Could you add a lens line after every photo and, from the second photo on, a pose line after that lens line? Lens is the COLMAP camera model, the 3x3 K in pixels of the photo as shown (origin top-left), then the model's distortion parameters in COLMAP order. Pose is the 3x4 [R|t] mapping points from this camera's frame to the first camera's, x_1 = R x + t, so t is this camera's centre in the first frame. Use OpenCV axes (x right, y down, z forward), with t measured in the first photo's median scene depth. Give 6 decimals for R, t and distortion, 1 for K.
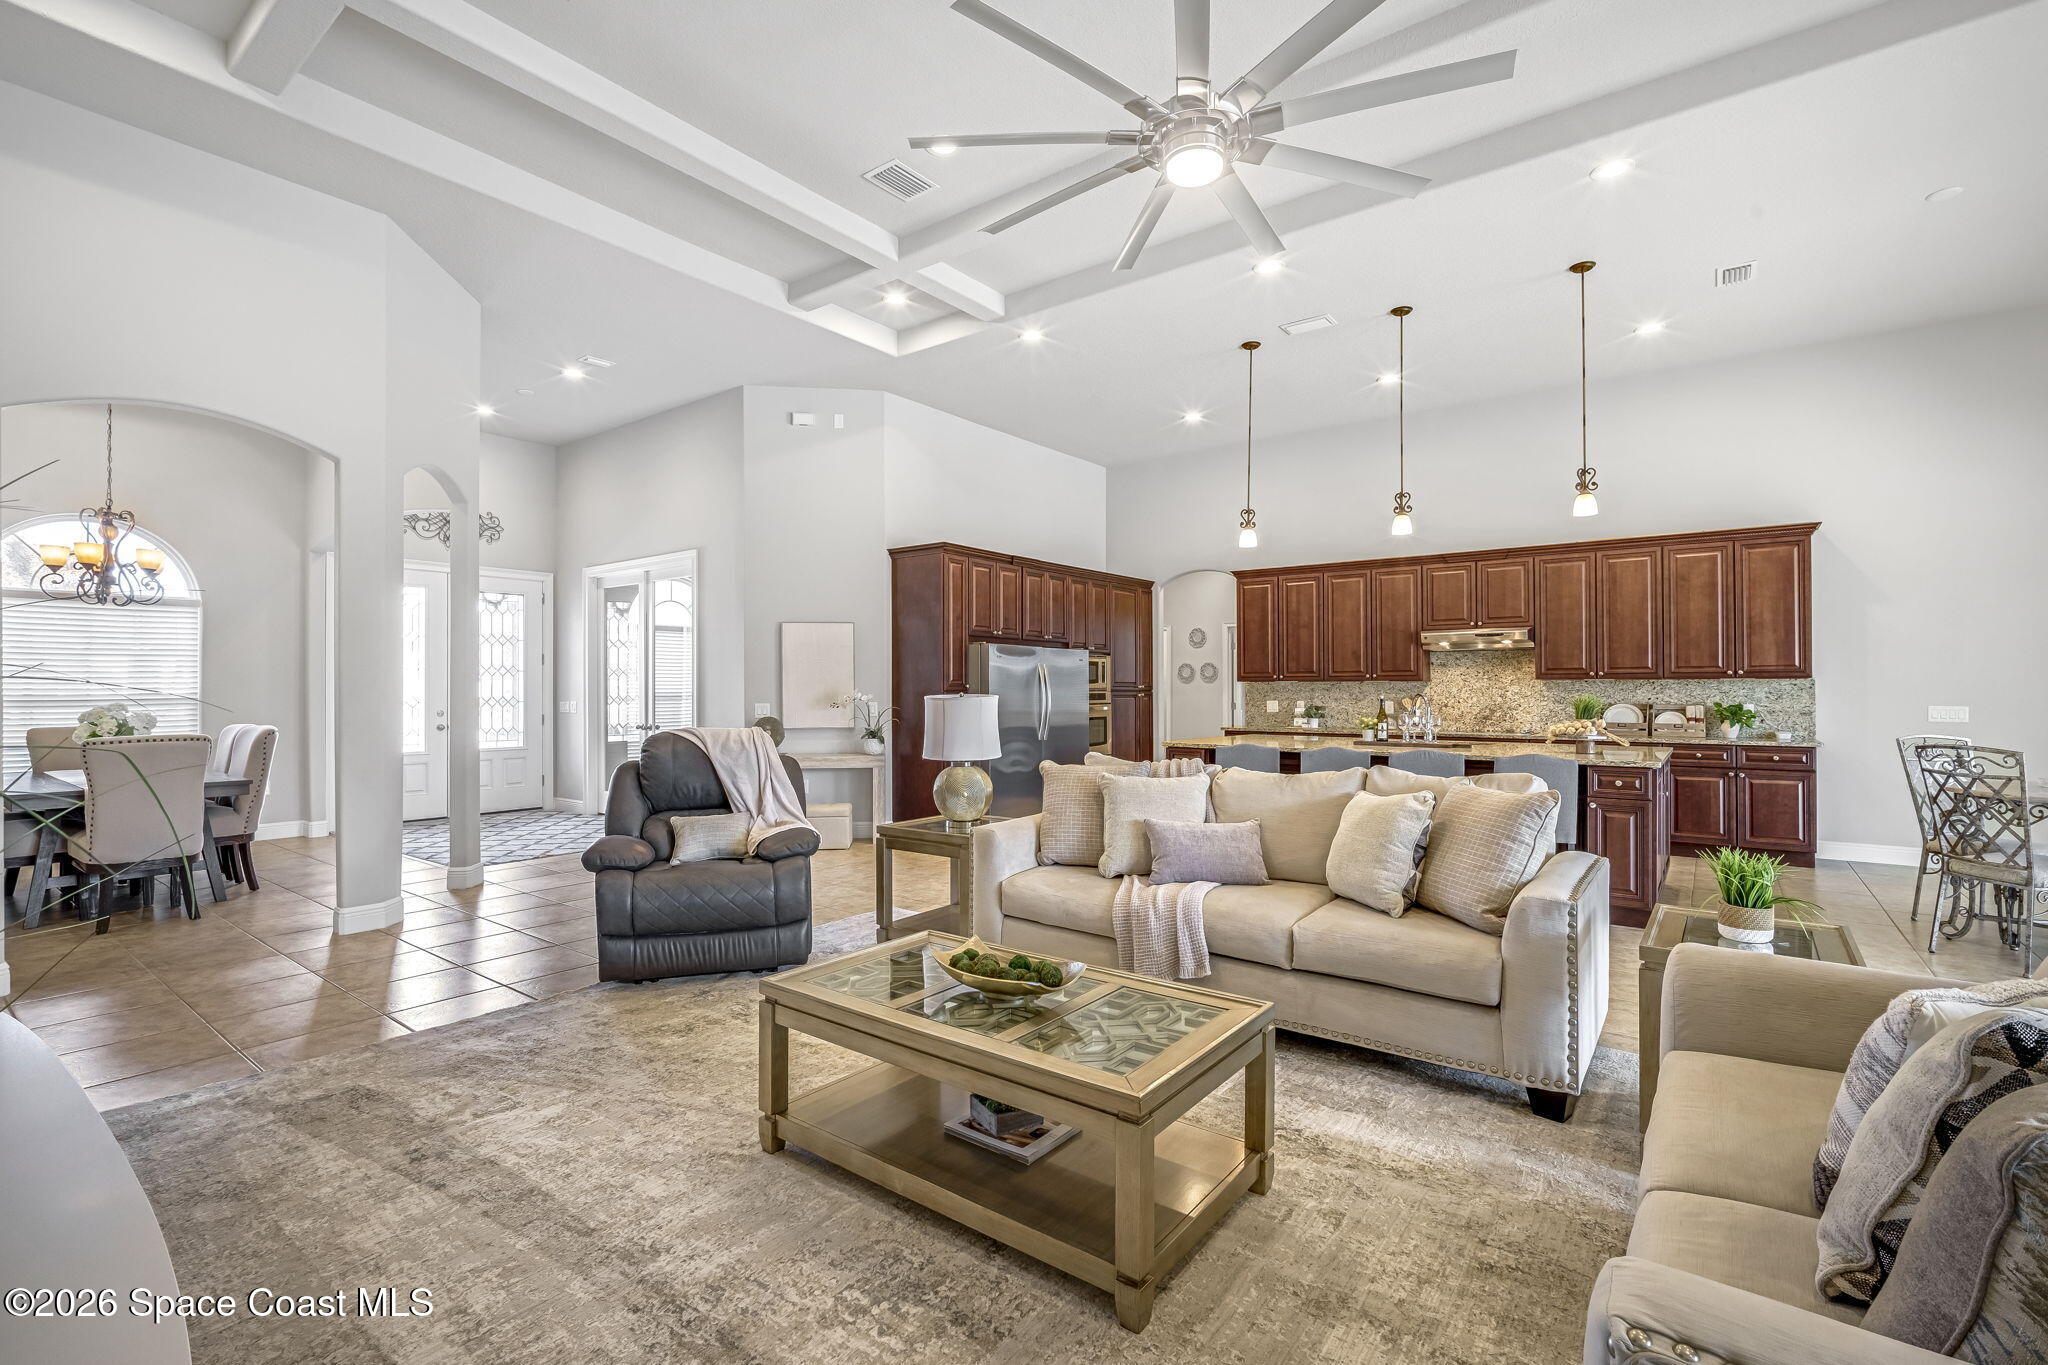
lens RADIAL K [[901.2, 0, 1020.3], [0, 901.2, 682.1], [0, 0, 1]] dist [-0.000762, -0.000045]
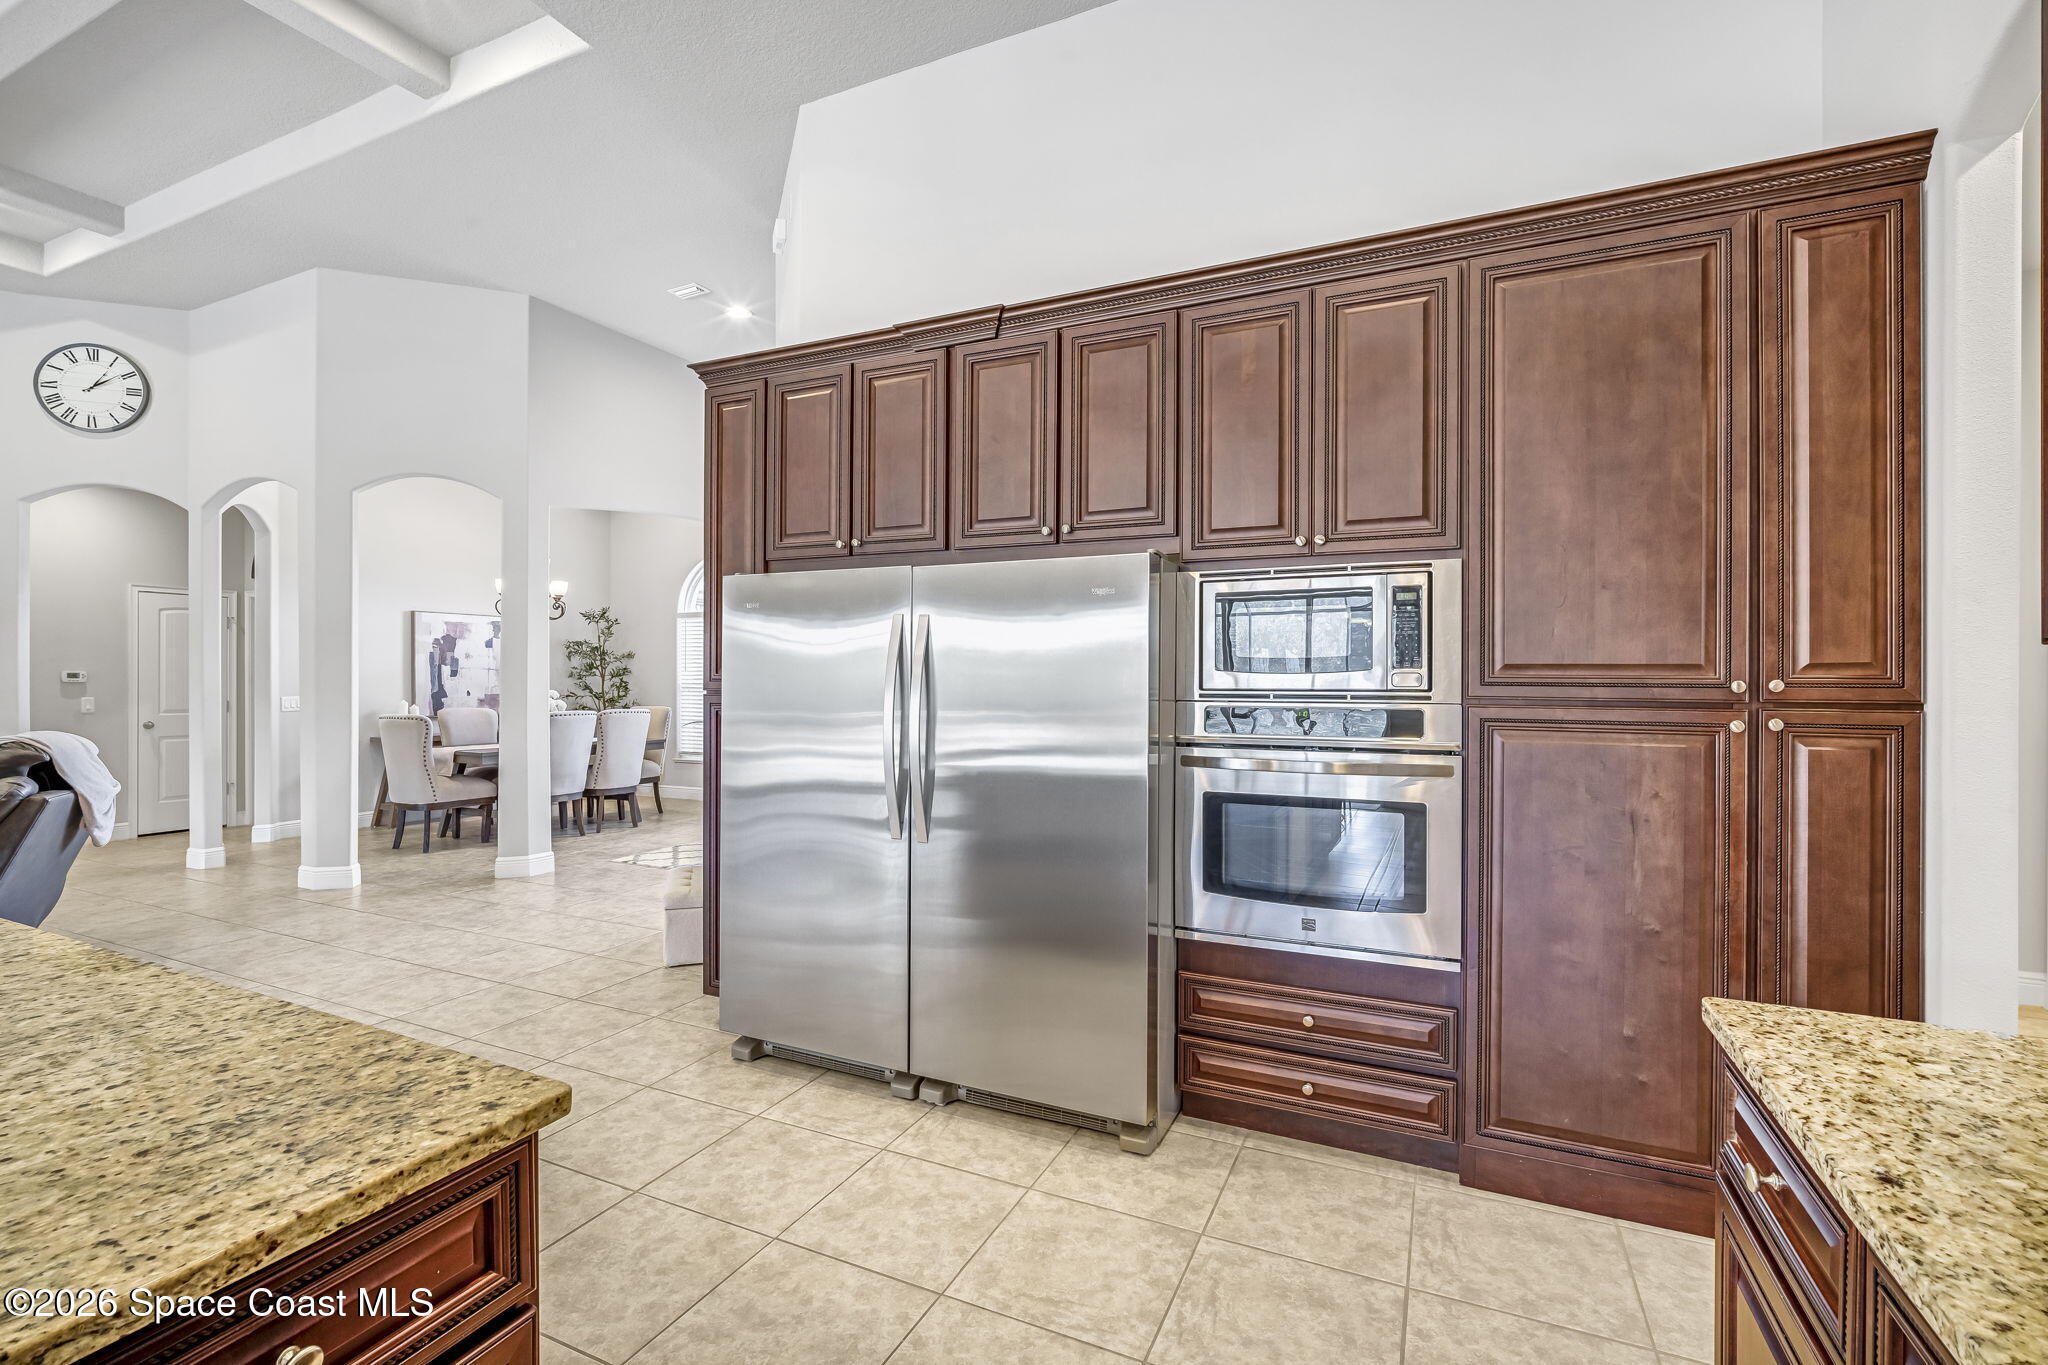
lens RADIAL K [[919.2, 0, 1071.0], [0, 919.2, 674.7], [0, 0, 1]] dist [-0.002454, -0.000066]
pose [[0.221490, -0.002176, -0.975160, 0.374704], [0.005968, 0.999982, -0.000876, 0.002315], [0.975144, -0.005625, 0.221499, 0.988371]]
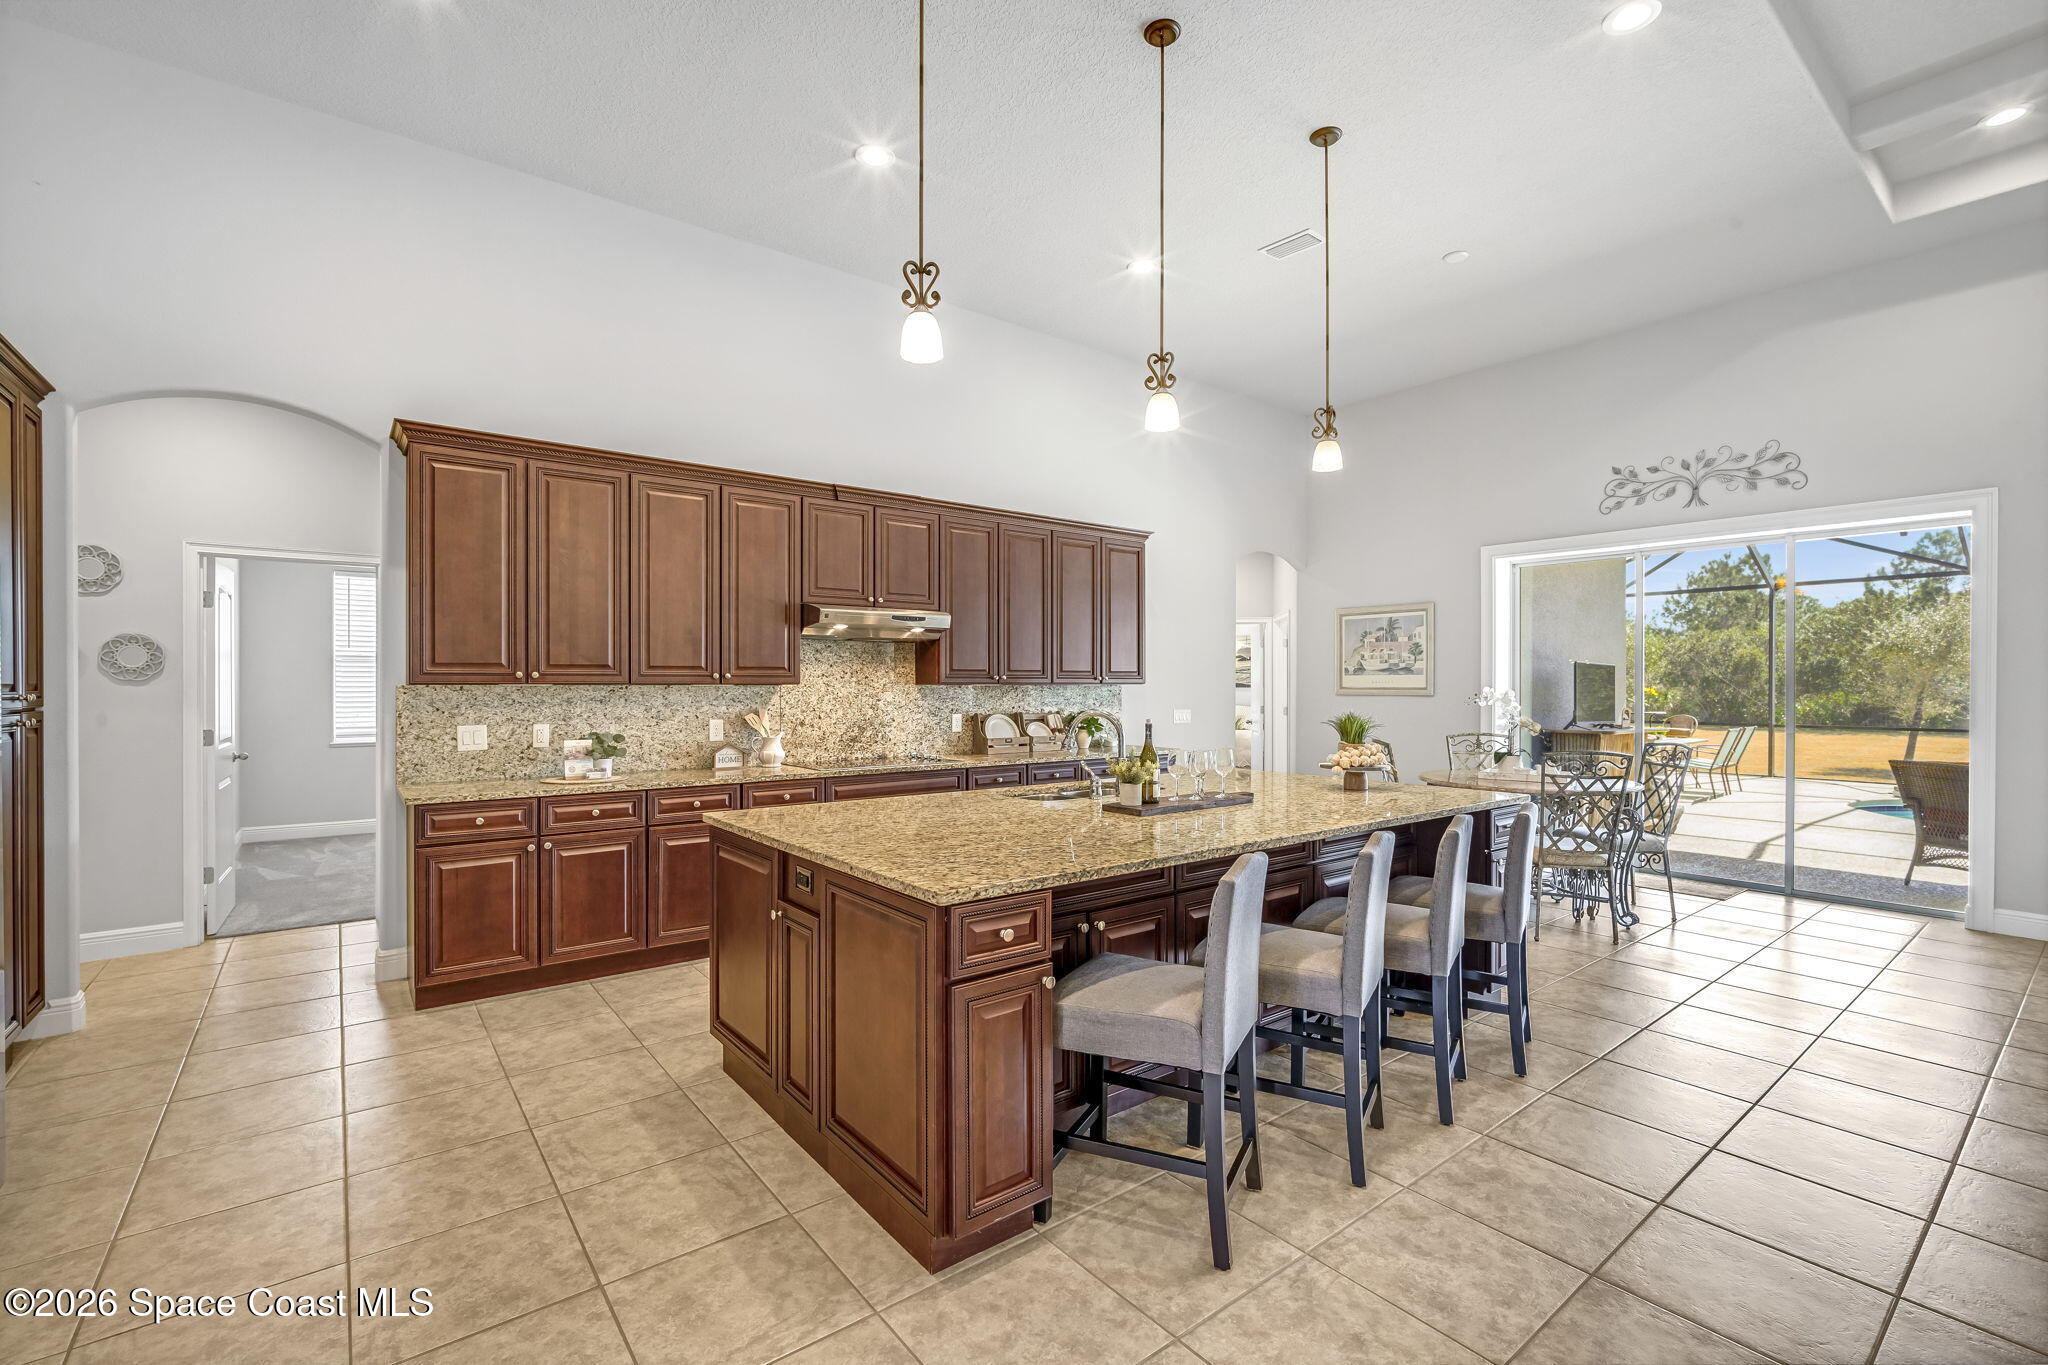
lens RADIAL K [[901.2, 0, 1020.3], [0, 901.2, 682.1], [0, 0, 1]] dist [-0.000762, -0.000045]
pose [[0.246324, 0.003525, 0.969181, -0.112782], [-0.009176, 0.999957, -0.001305, -0.004155], [-0.969144, -0.008572, 0.246346, 0.710457]]
